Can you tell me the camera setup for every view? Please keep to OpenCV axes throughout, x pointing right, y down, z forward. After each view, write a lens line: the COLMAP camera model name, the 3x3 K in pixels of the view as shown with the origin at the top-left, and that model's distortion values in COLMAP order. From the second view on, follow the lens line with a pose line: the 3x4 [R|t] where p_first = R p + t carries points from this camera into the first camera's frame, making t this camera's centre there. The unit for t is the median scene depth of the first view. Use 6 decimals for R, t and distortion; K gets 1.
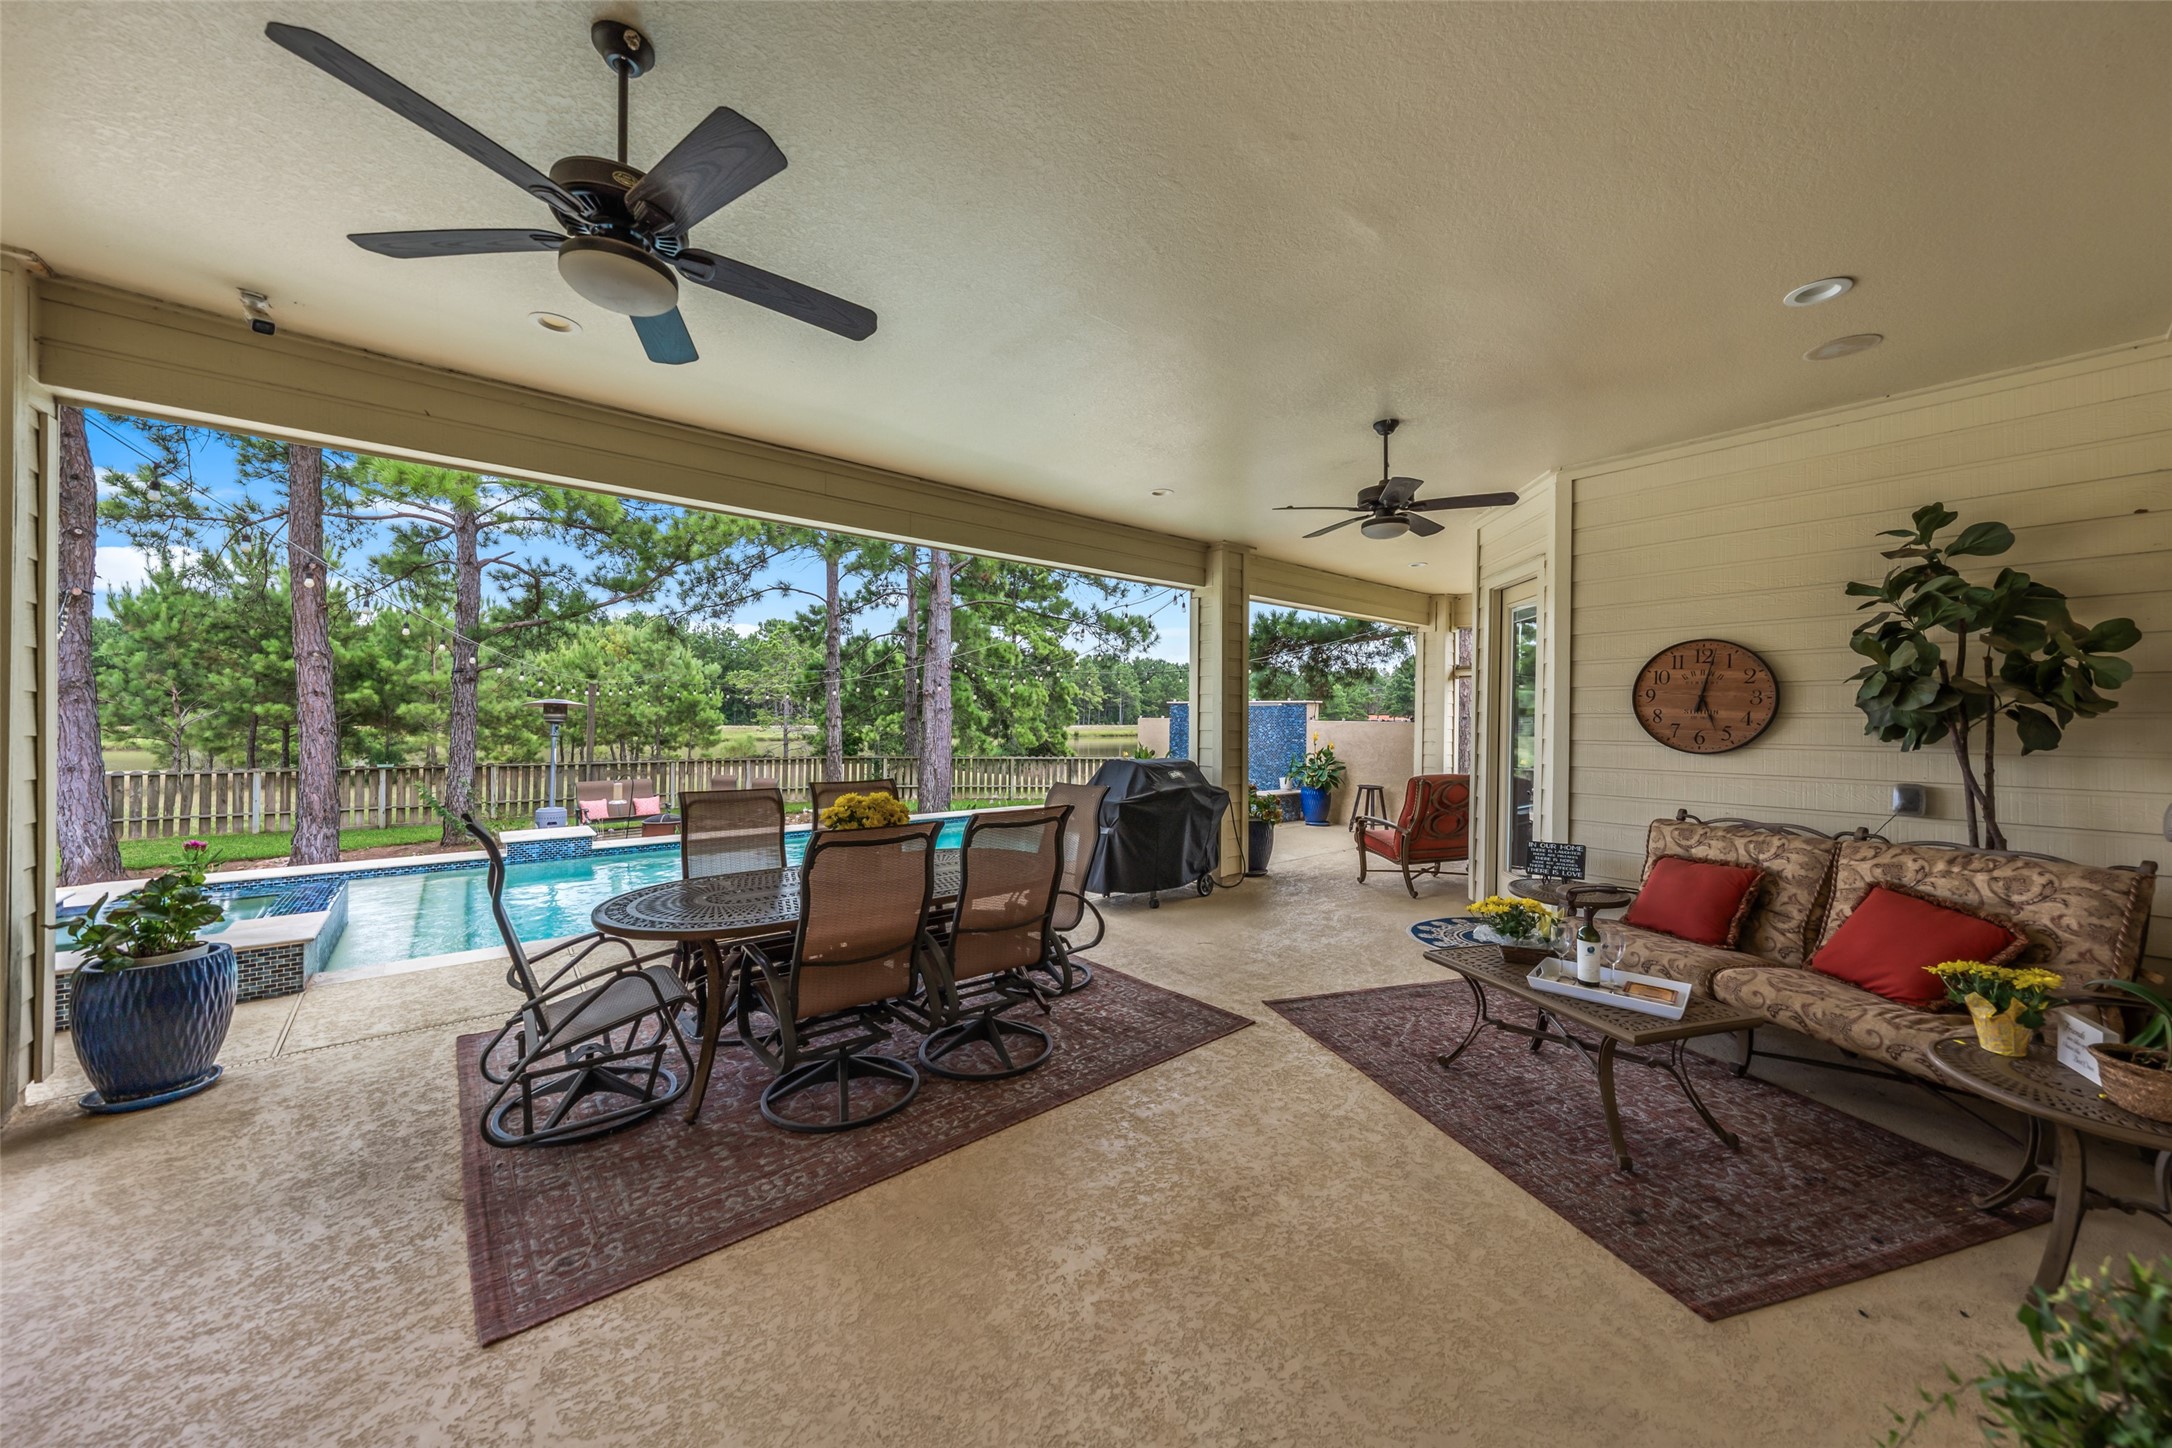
lens RADIAL K [[753.4, 0, 1084.2], [0, 753.4, 726.7], [0, 0, 1]] dist [-0.003933, 0.000564]
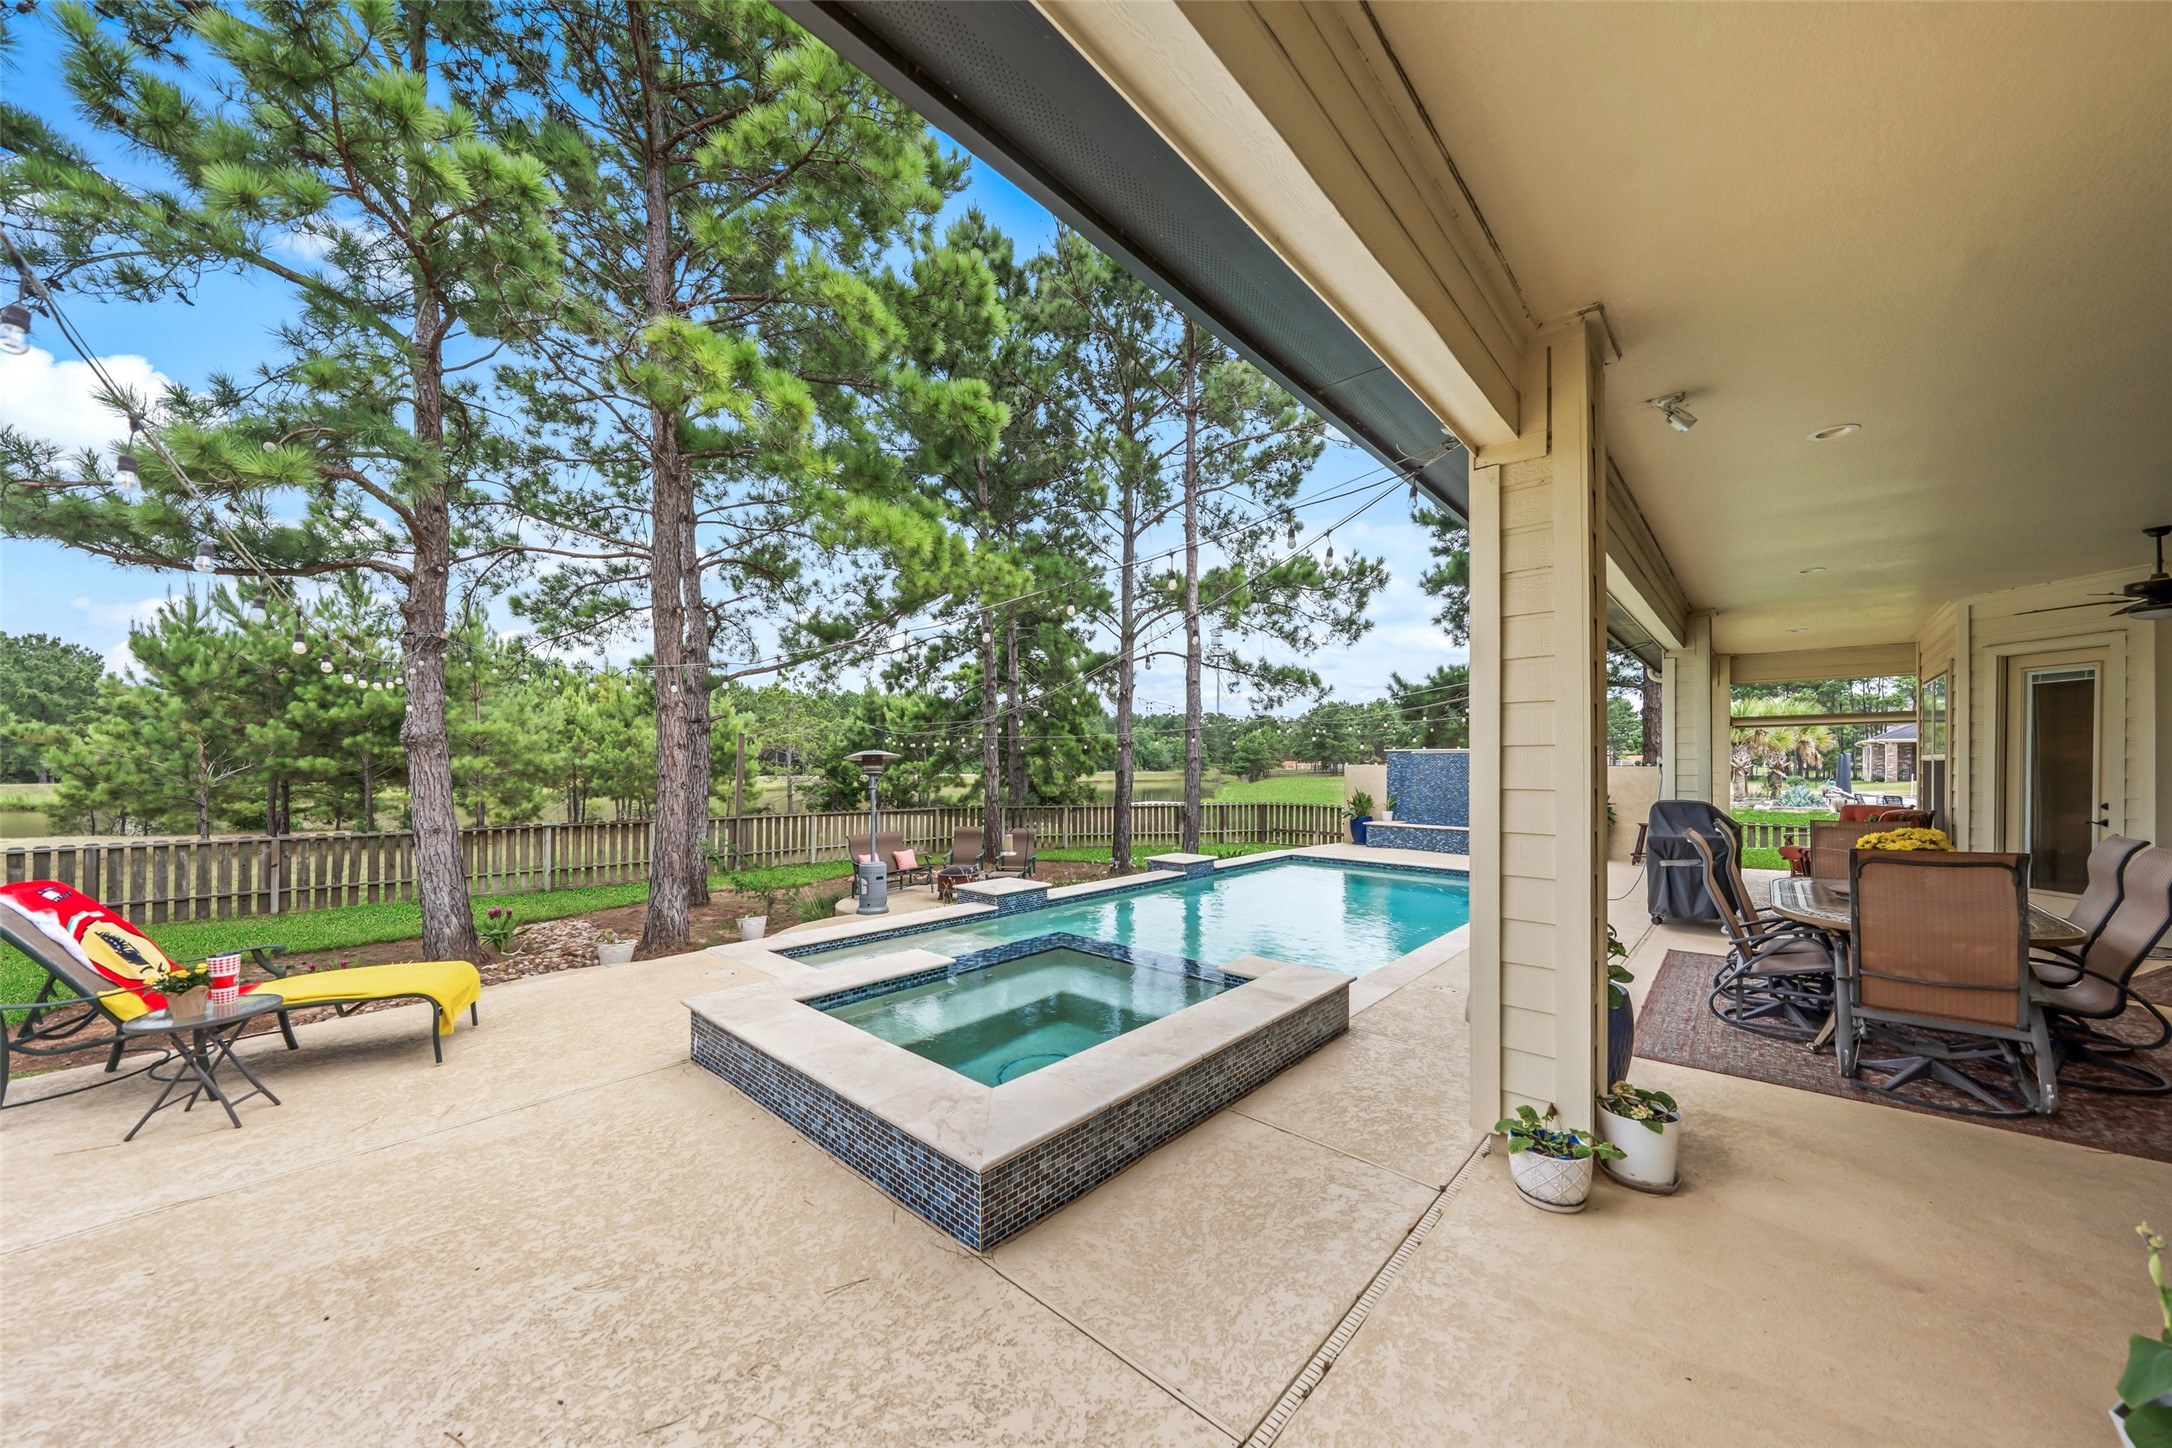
lens RADIAL K [[753.4, 0, 1100.2], [0, 753.4, 777.2], [0, 0, 1]] dist [-0.003933, 0.000564]
pose [[0.990750, -0.010494, 0.135294, -0.430703], [0.009966, 0.999940, 0.004576, -0.003045], [-0.135334, -0.003186, 0.990795, -0.007897]]
